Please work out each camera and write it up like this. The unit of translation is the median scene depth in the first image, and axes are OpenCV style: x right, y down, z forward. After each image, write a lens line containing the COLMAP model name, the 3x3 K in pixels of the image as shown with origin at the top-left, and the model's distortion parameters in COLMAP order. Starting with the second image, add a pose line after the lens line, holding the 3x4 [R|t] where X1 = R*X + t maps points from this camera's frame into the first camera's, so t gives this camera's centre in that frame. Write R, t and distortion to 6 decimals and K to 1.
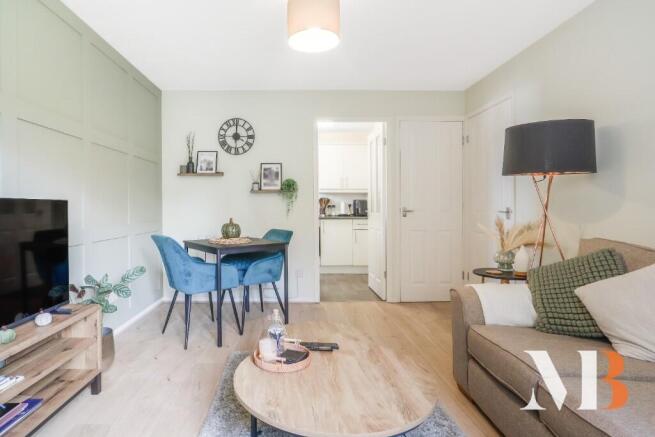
lens RADIAL K [[384.6, 0, 325.3], [0, 384.6, 212.5], [0, 0, 1]] dist [-0.015052, 0.003884]
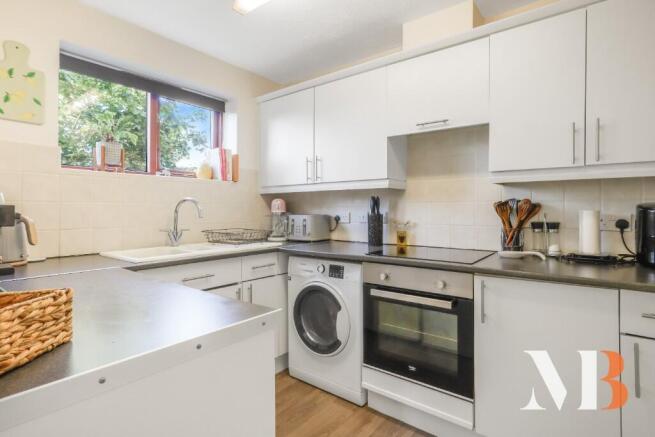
lens RADIAL K [[349.4, 0, 331.0], [0, 349.4, 210.8], [0, 0, 1]] dist [-0.015478, 0.011623]
pose [[0.782970, 0.002979, -0.622052, 0.079365], [-0.010409, 0.999911, -0.008312, -0.033898], [0.621973, 0.012983, 0.782931, 0.953053]]
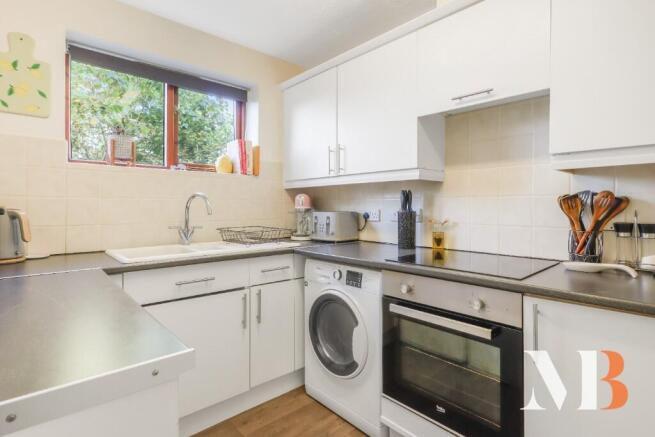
lens RADIAL K [[349.4, 0, 329.1], [0, 349.4, 208.4], [0, 0, 1]] dist [-0.015478, 0.011623]
pose [[0.664079, 0.005413, -0.747643, 0.069649], [-0.013819, 0.999892, -0.005035, -0.033906], [0.747535, 0.013675, 0.664082, 1.040132]]
